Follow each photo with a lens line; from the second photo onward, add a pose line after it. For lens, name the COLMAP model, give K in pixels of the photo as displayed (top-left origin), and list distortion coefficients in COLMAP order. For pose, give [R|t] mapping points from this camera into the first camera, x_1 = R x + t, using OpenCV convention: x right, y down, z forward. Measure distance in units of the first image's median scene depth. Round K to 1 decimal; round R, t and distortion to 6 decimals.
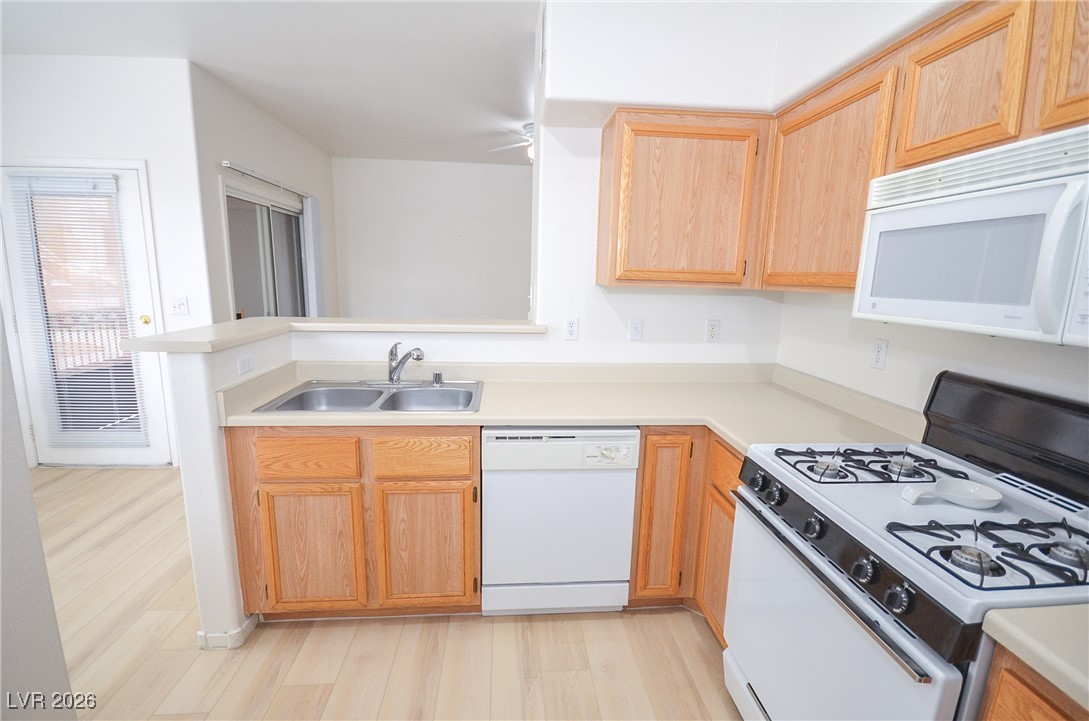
lens RADIAL K [[481.9, 0, 542.7], [0, 481.9, 361.9], [0, 0, 1]] dist [0.004119, -0.006197]
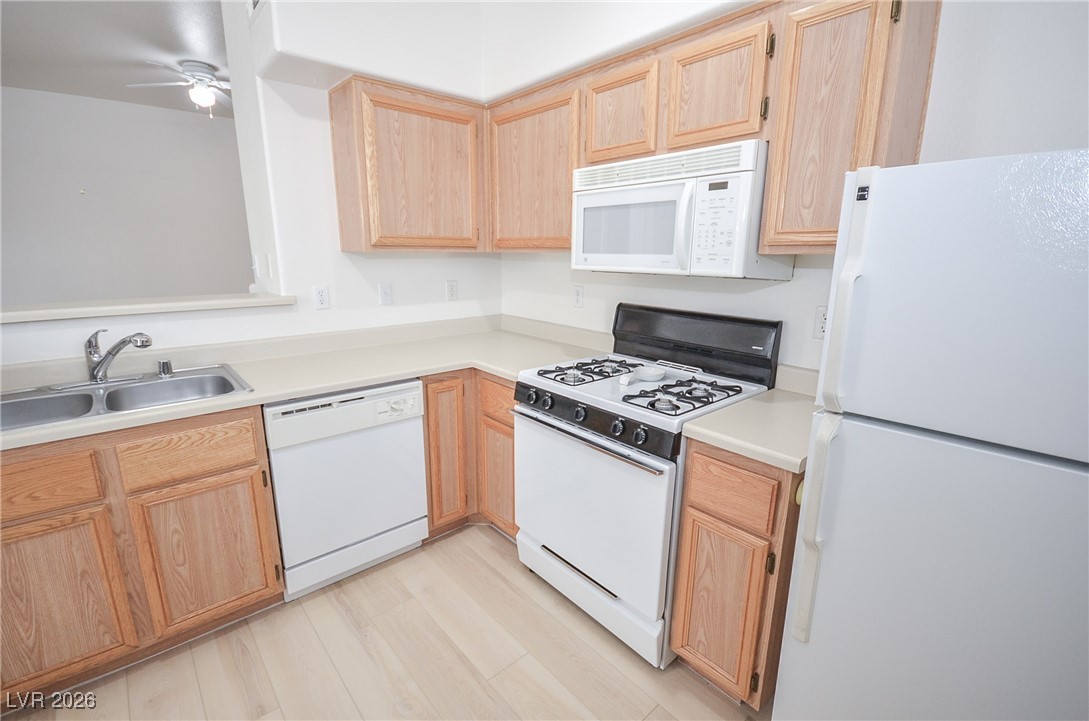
lens RADIAL K [[481.9, 0, 535.0], [0, 481.9, 358.5], [0, 0, 1]] dist [0.004119, -0.006197]
pose [[0.809778, -0.145080, 0.568517, -0.213775], [0.114124, 0.989388, 0.089928, 0.019785], [-0.575531, -0.007940, 0.817742, -0.065849]]
